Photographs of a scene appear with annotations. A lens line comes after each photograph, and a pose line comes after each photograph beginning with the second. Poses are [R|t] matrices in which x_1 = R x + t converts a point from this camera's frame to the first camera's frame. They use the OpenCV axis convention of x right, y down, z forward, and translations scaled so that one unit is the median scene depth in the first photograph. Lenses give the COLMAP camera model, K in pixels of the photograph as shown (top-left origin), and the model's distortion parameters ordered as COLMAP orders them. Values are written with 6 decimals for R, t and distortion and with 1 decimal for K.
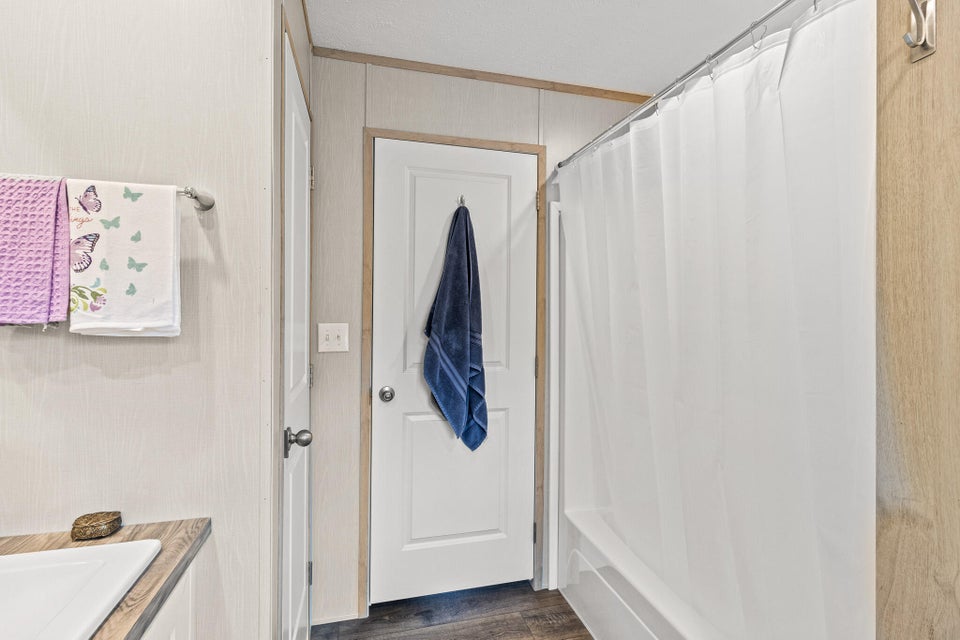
lens RADIAL K [[450.2, 0, 479.9], [0, 450.2, 311.4], [0, 0, 1]] dist [0.007560, -0.000109]
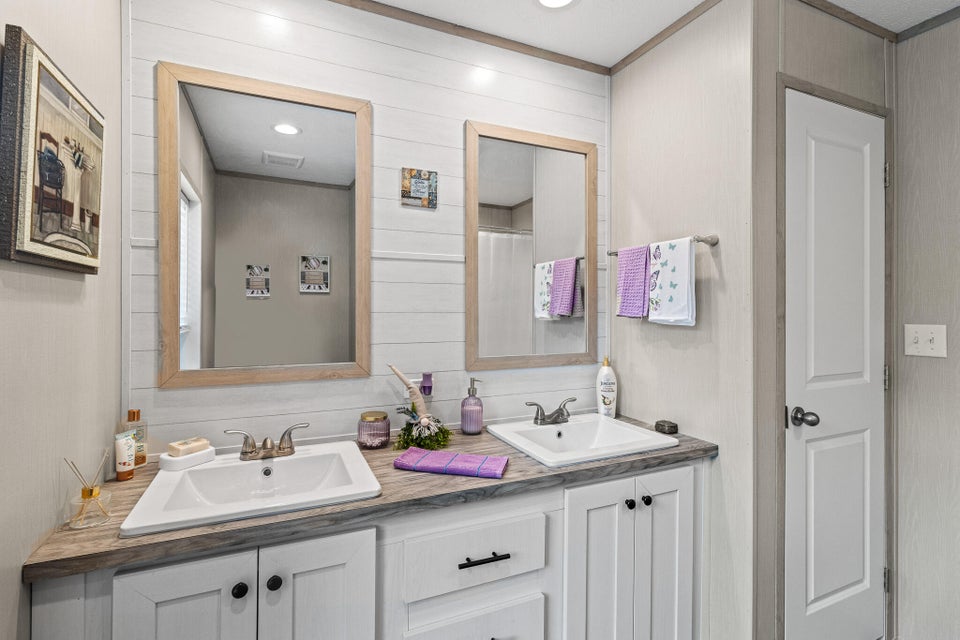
lens RADIAL K [[450.2, 0, 477.7], [0, 450.2, 312.5], [0, 0, 1]] dist [0.007560, -0.000109]
pose [[0.162306, -0.002626, -0.986737, 0.893899], [-0.001124, 0.999995, -0.002847, 0.012429], [0.986740, 0.001571, 0.162302, -0.063489]]
